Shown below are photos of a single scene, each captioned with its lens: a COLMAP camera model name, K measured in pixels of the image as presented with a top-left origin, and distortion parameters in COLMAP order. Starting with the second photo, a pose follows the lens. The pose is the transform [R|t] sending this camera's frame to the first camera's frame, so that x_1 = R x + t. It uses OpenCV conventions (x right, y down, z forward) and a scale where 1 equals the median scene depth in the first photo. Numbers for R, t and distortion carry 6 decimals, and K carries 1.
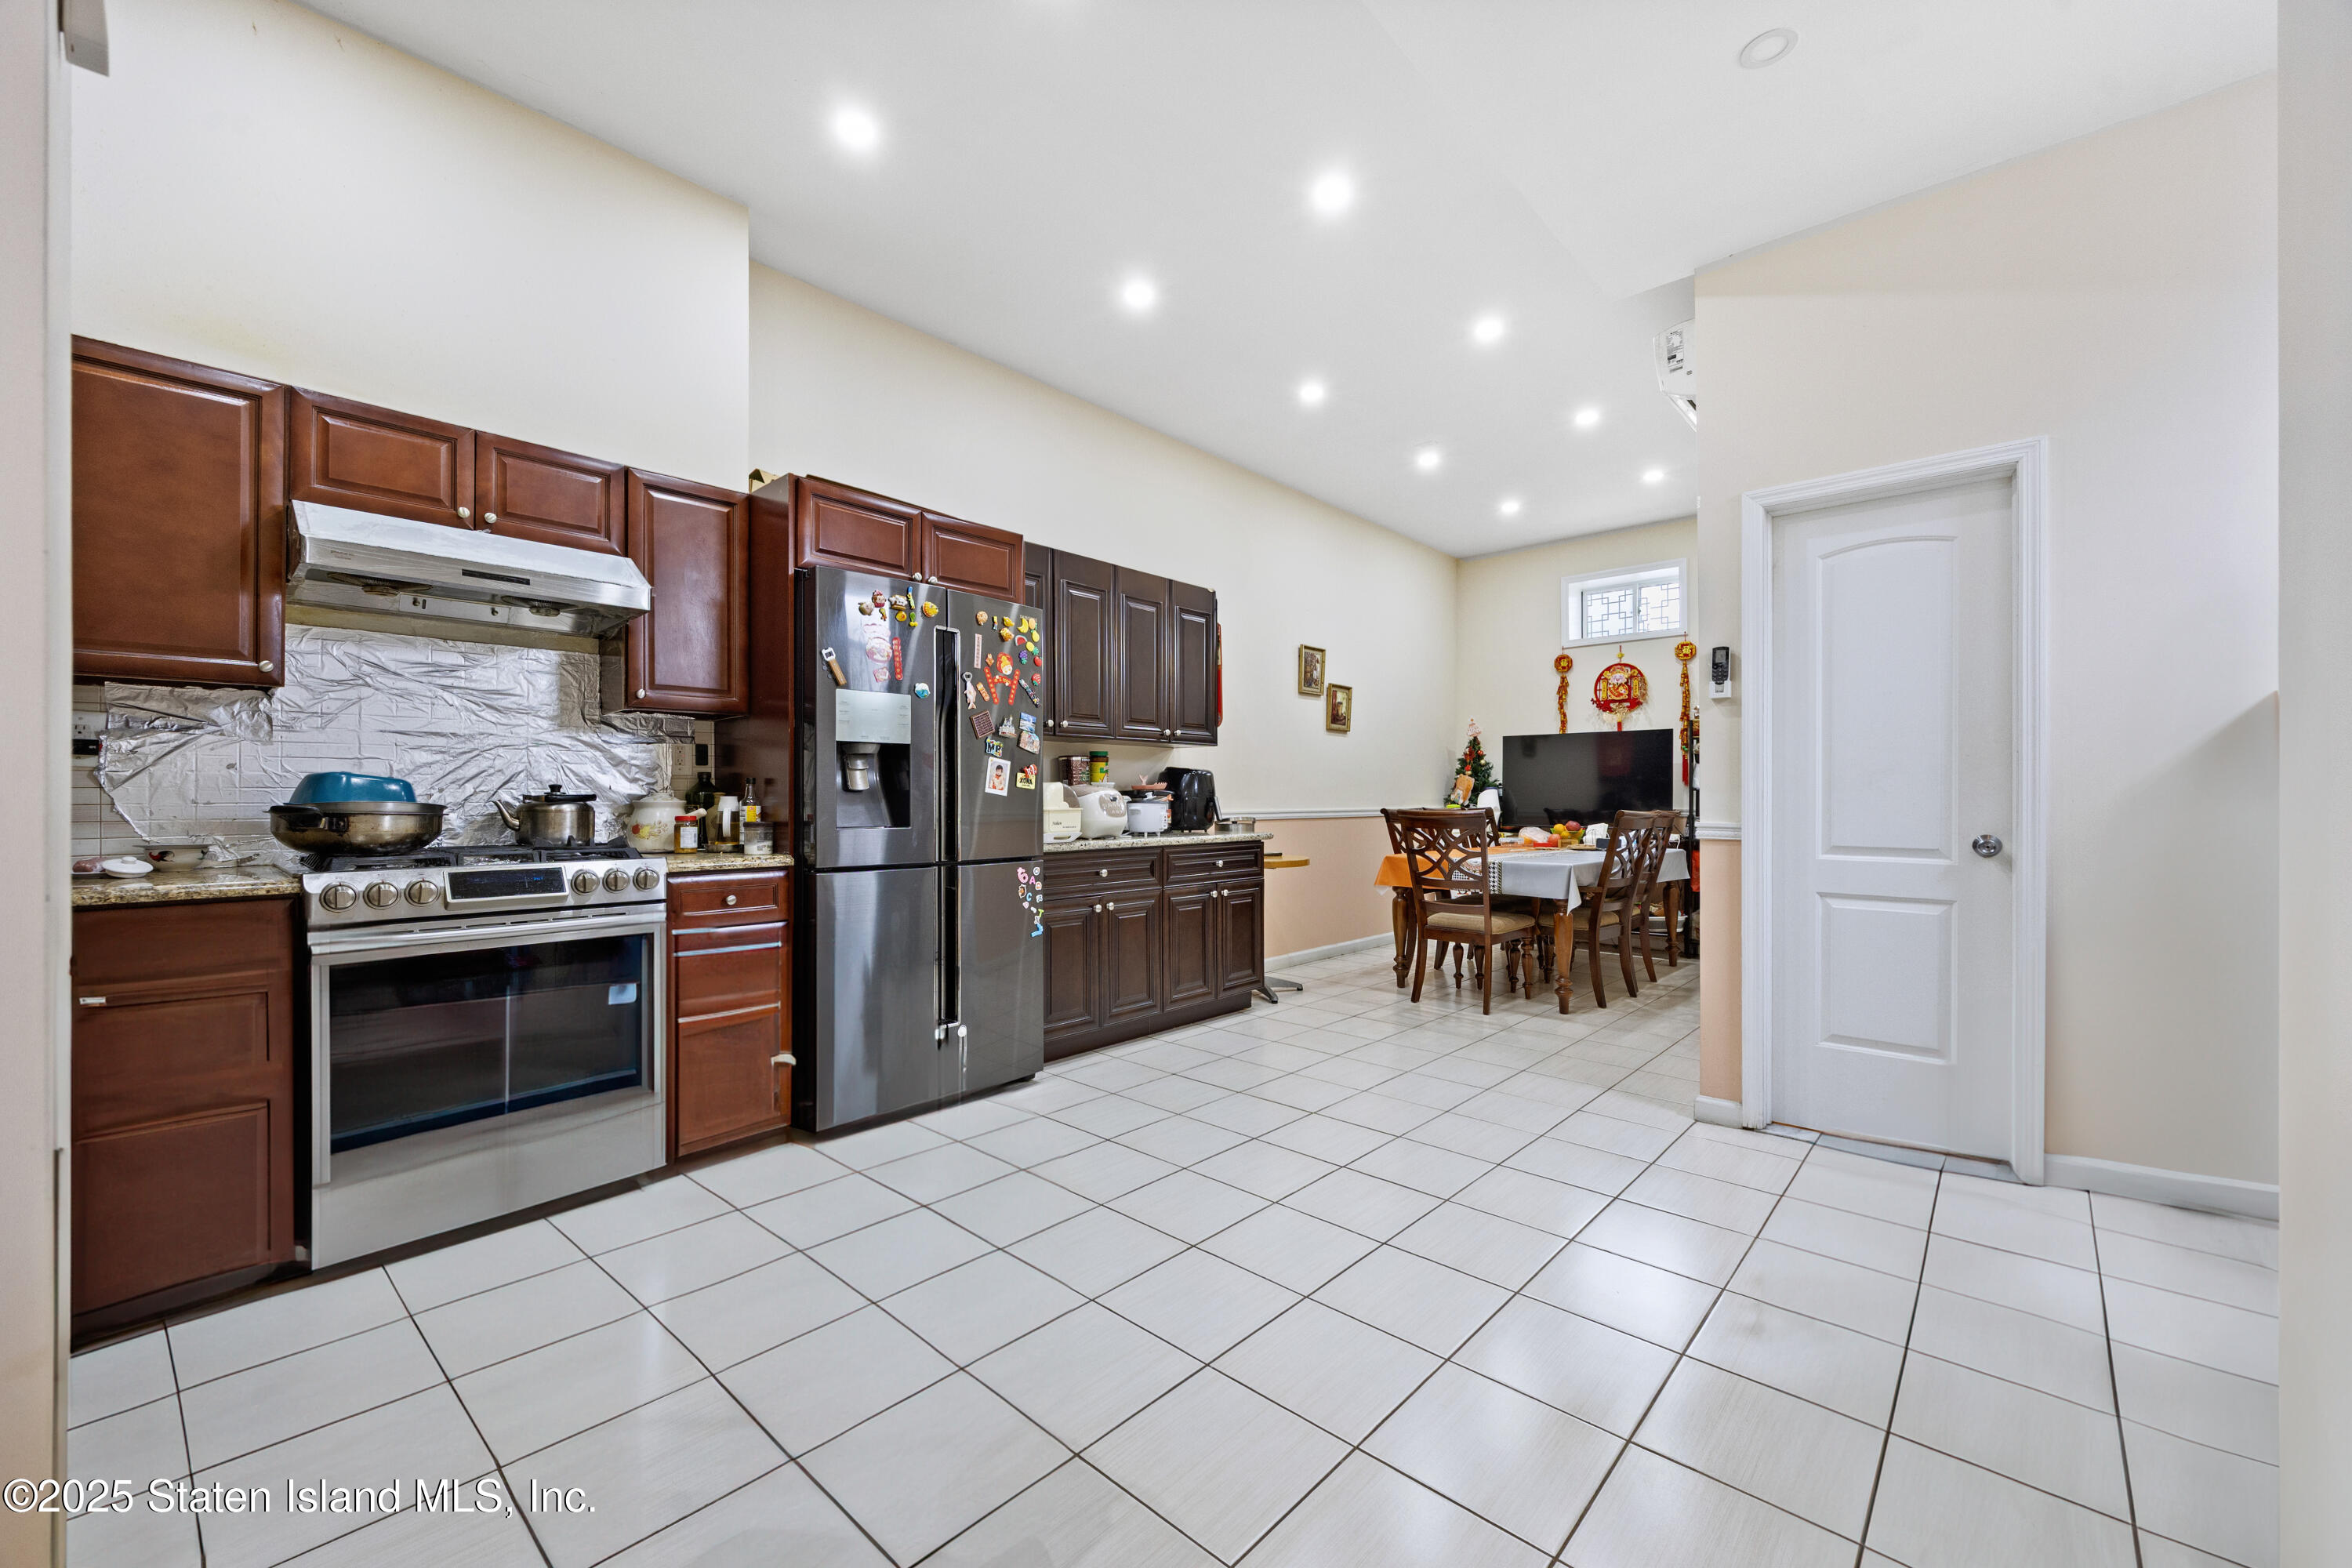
lens RADIAL K [[926.8, 0, 1155.5], [0, 926.8, 797.5], [0, 0, 1]] dist [-0.001108, -0.000867]
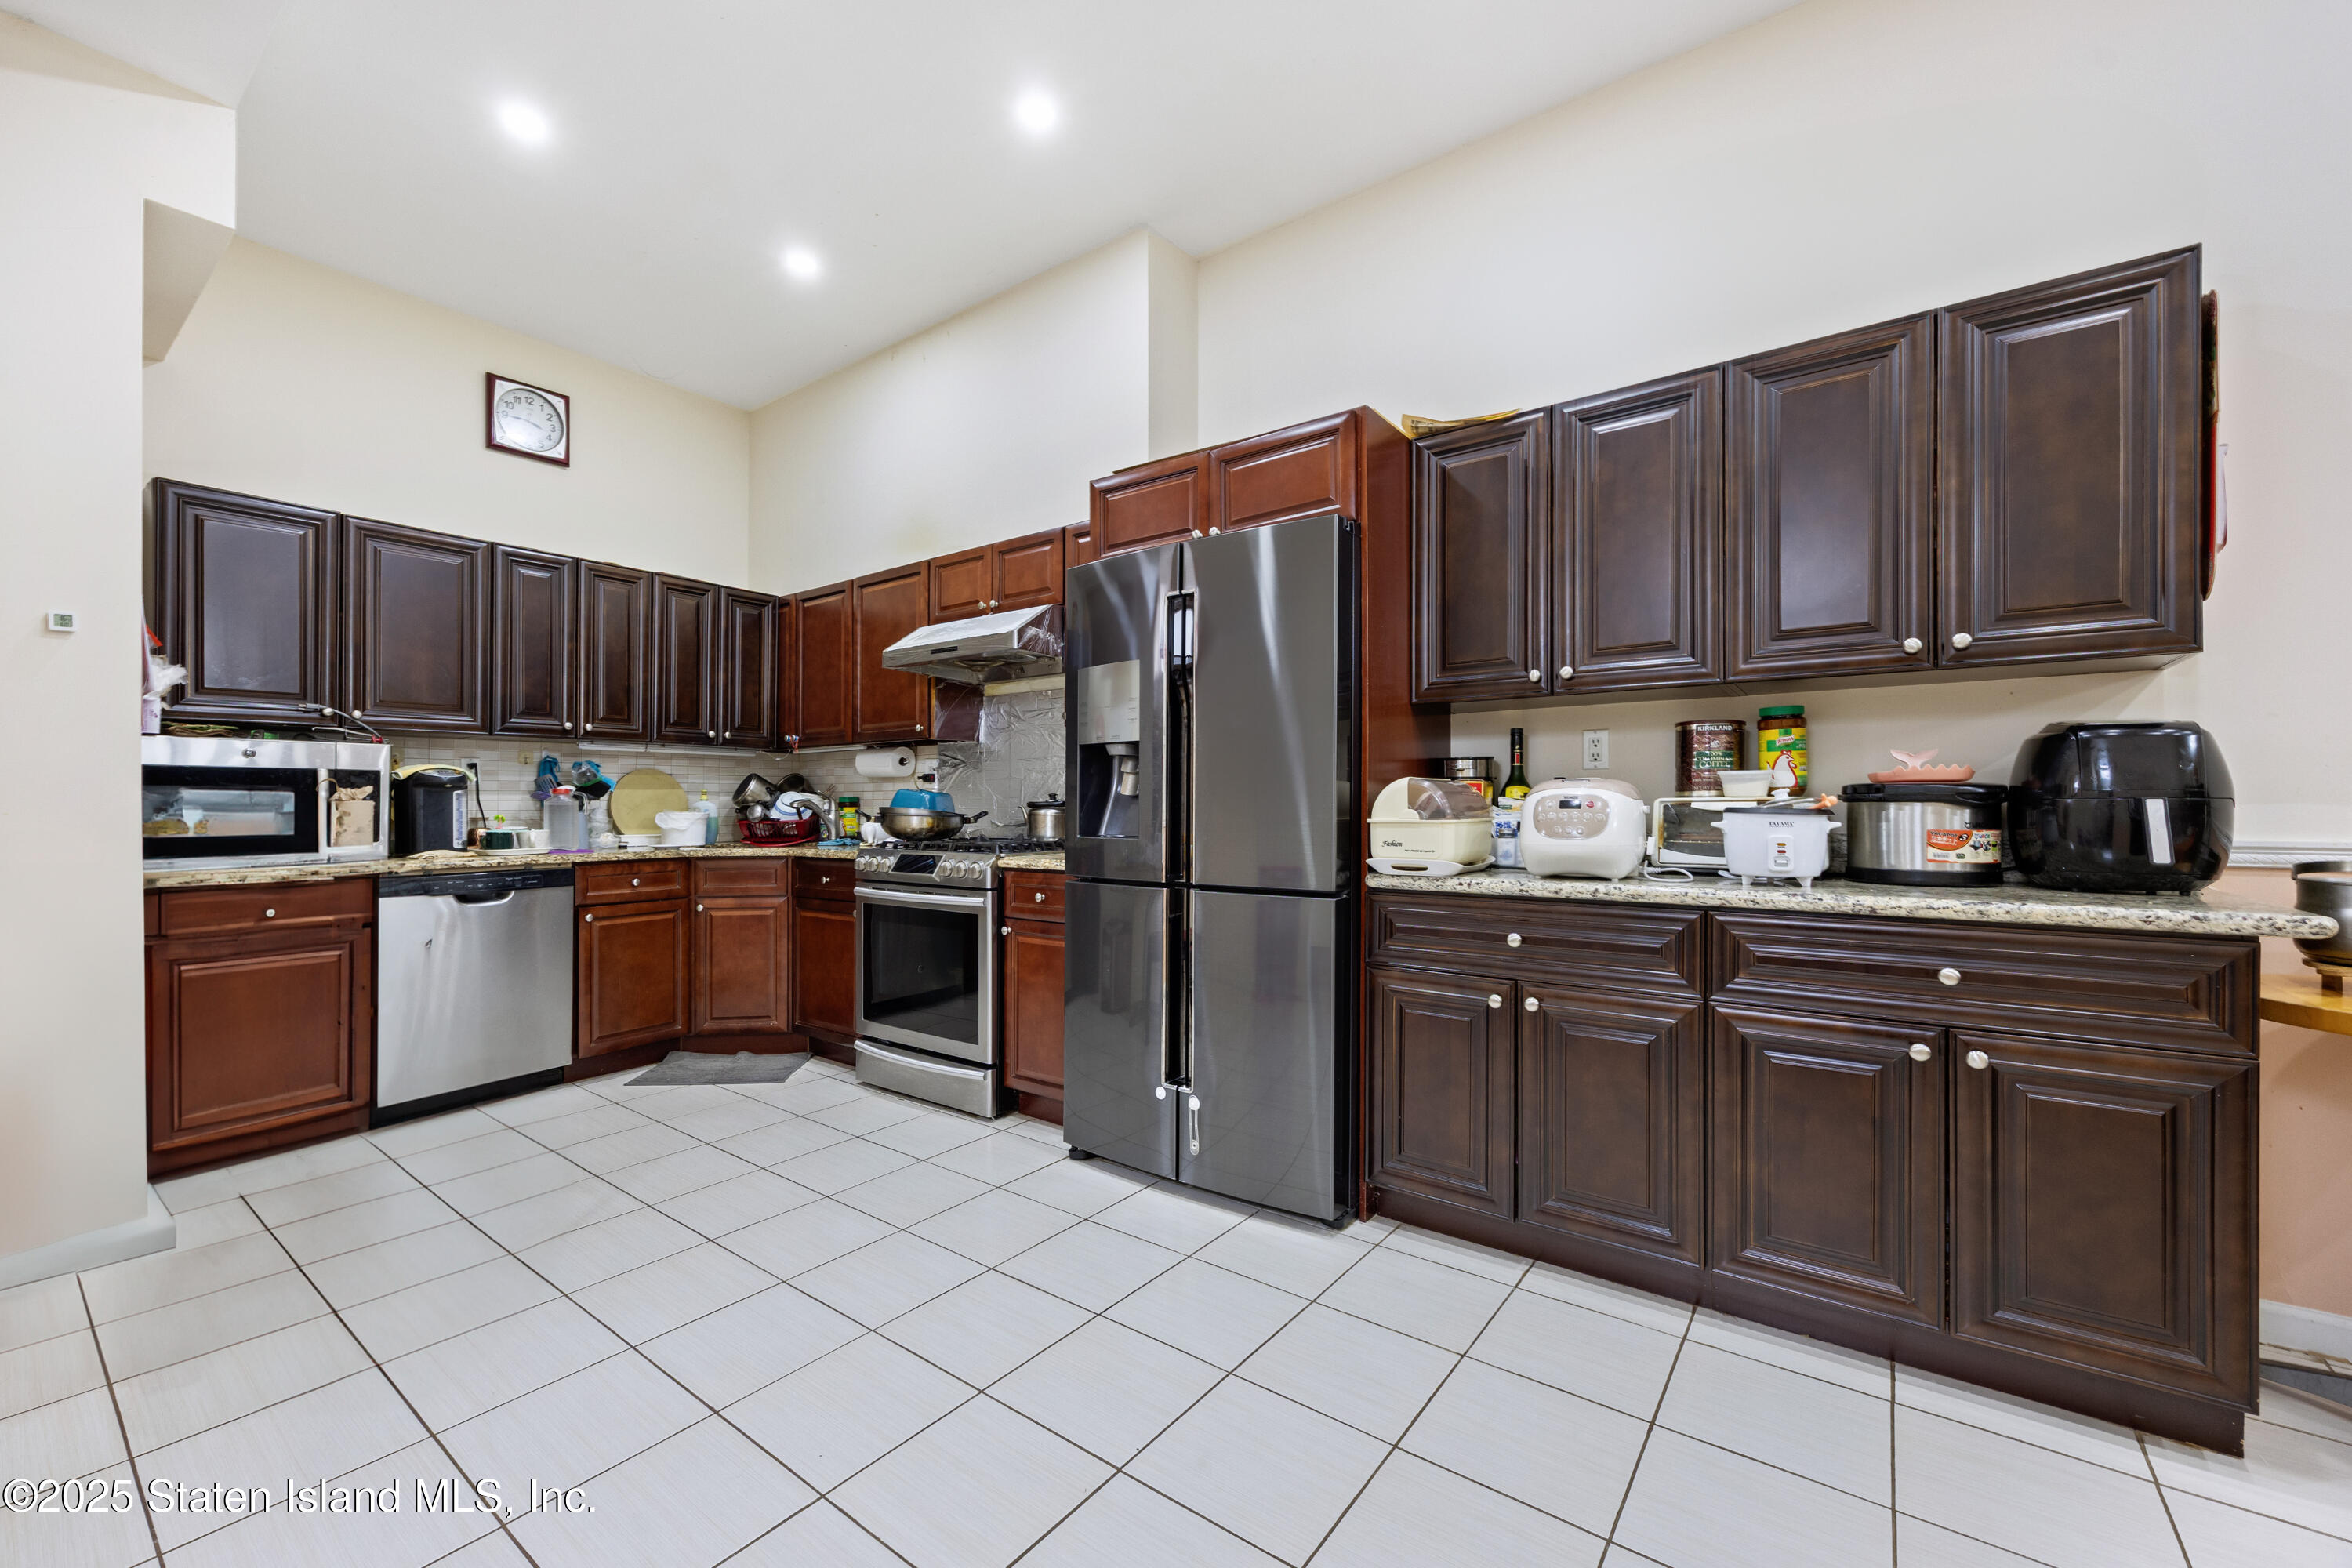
lens RADIAL K [[926.8, 0, 1157.1], [0, 926.8, 805.9], [0, 0, 1]] dist [-0.001108, -0.000867]
pose [[0.105994, 0.001523, -0.994366, 0.294363], [0.002014, 0.999996, 0.001746, 0.000214], [0.994365, -0.002187, 0.105991, 0.462300]]
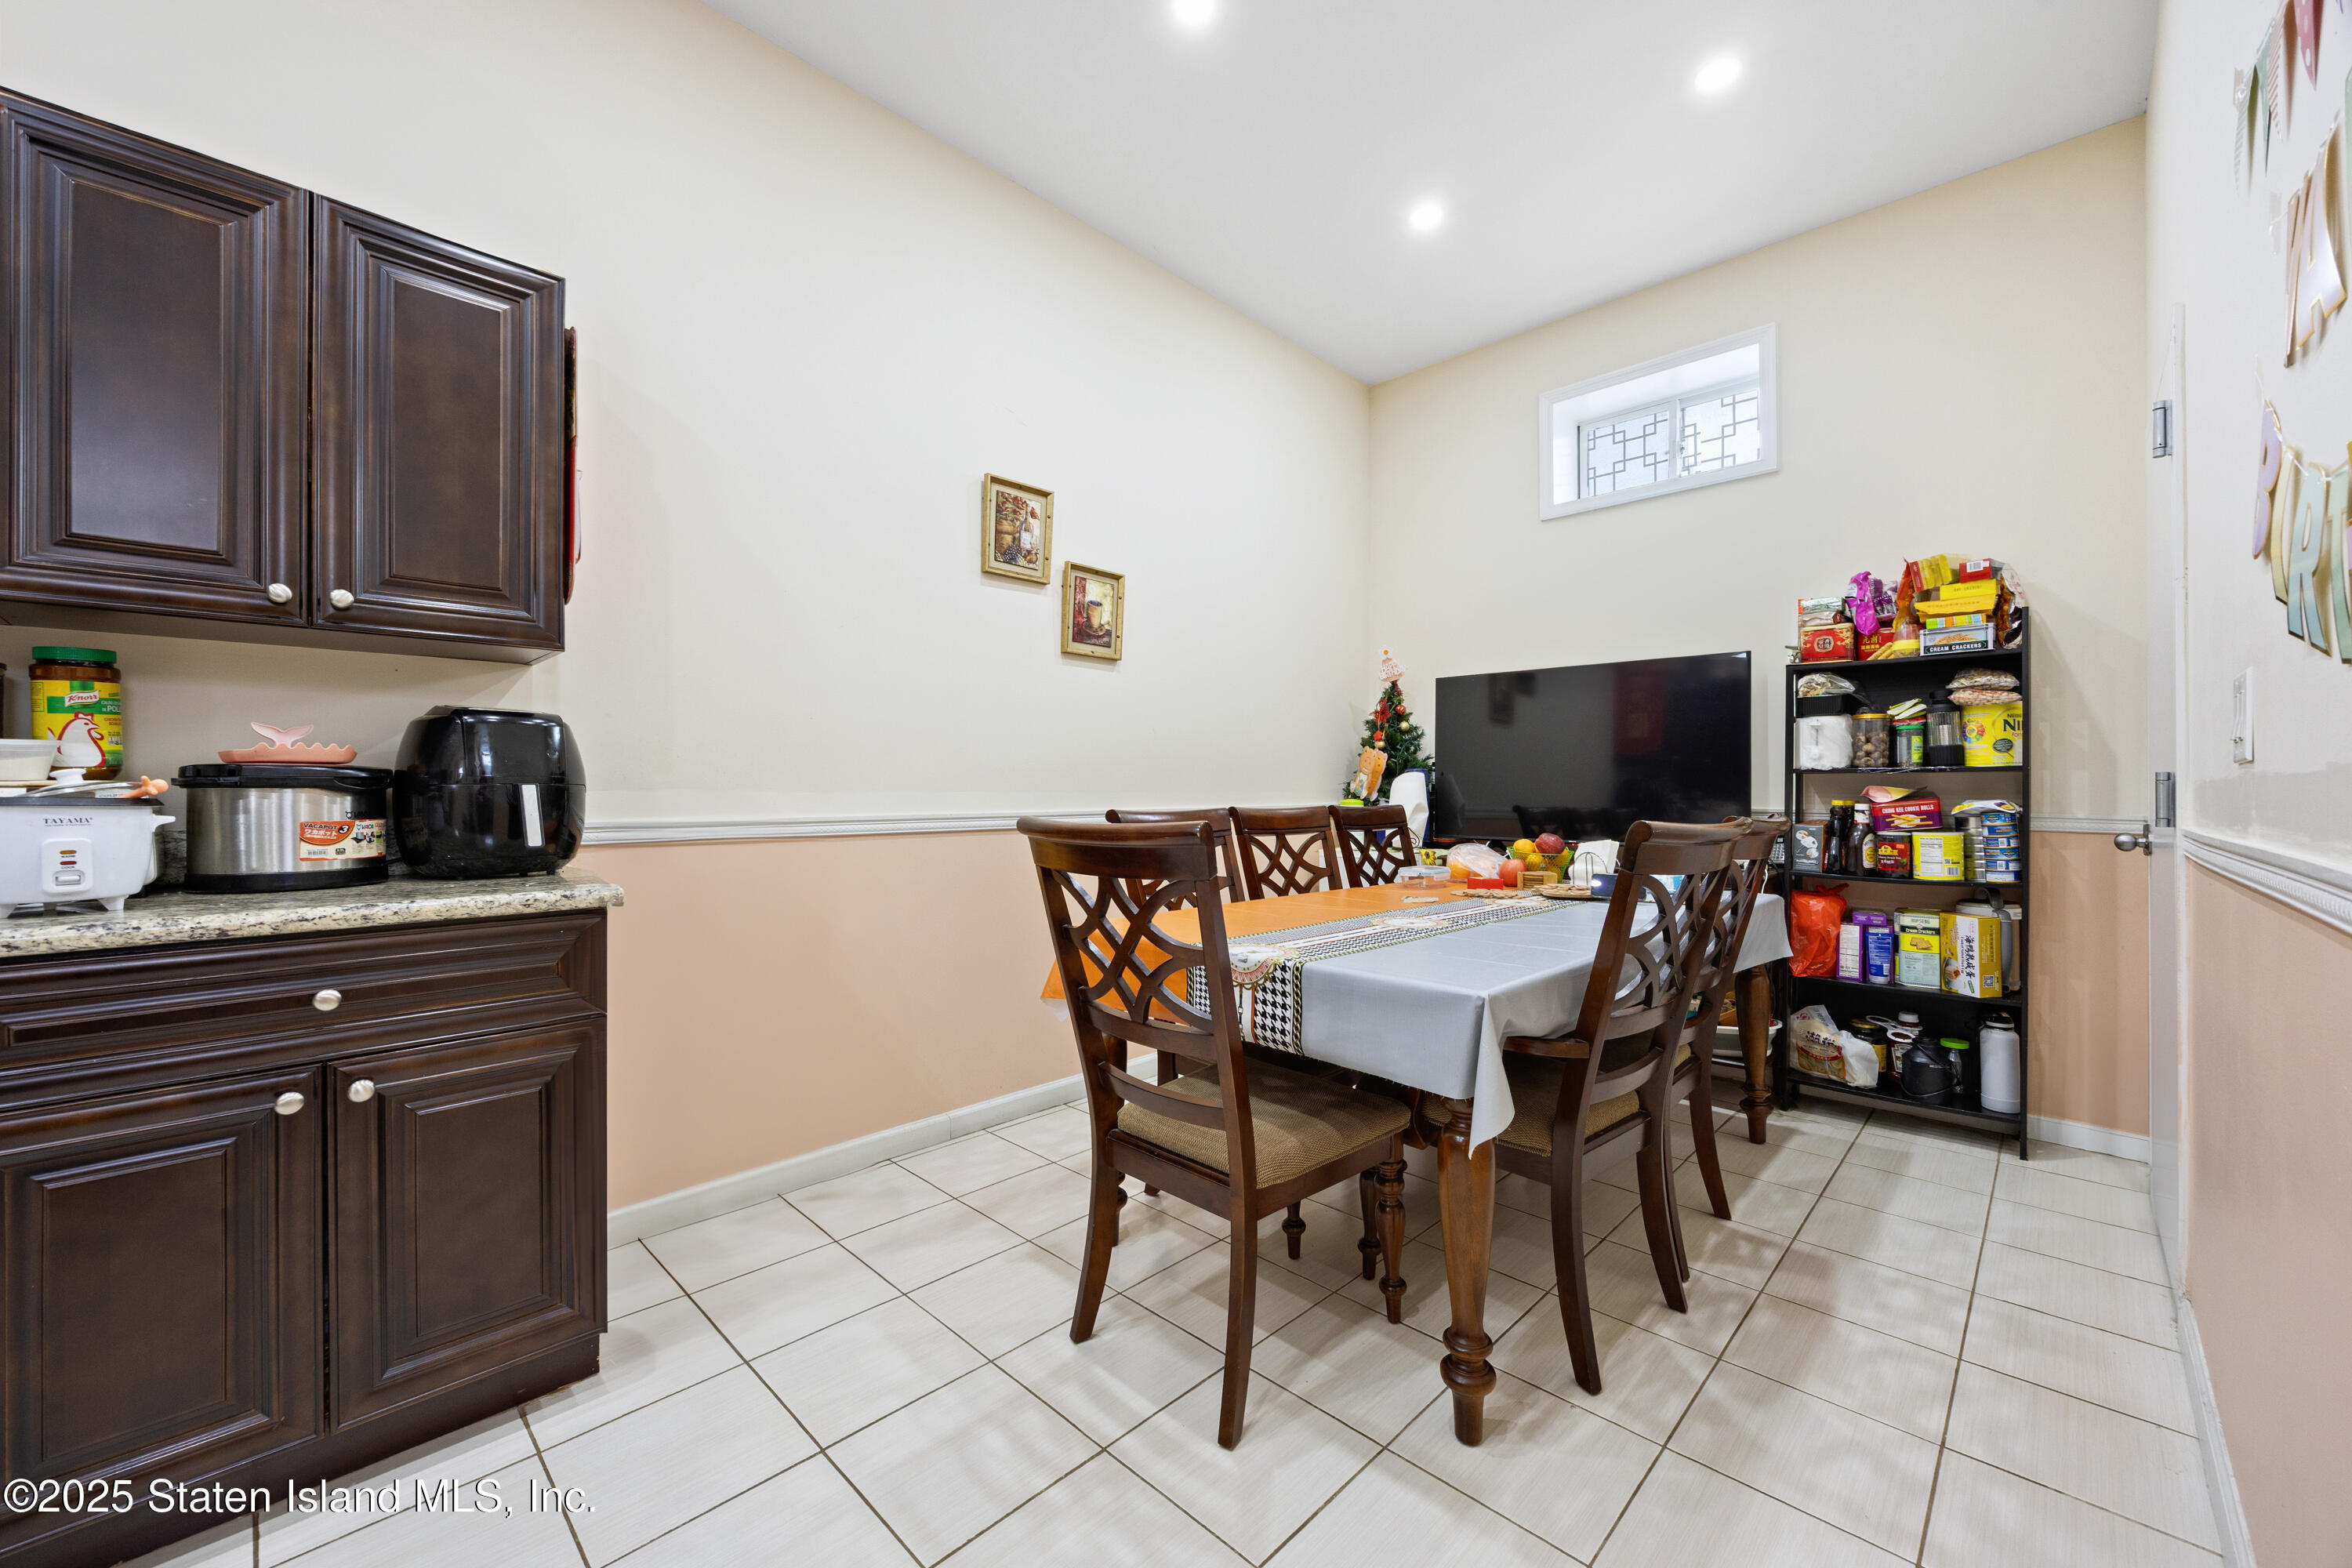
lens RADIAL K [[926.8, 0, 1168.4], [0, 926.8, 787.4], [0, 0, 1]] dist [-0.001108, -0.000867]
pose [[0.999842, -0.002318, -0.017607, 0.256143], [0.002301, 0.999997, -0.000974, 0.000610], [0.017610, 0.000933, 0.999845, 0.502215]]
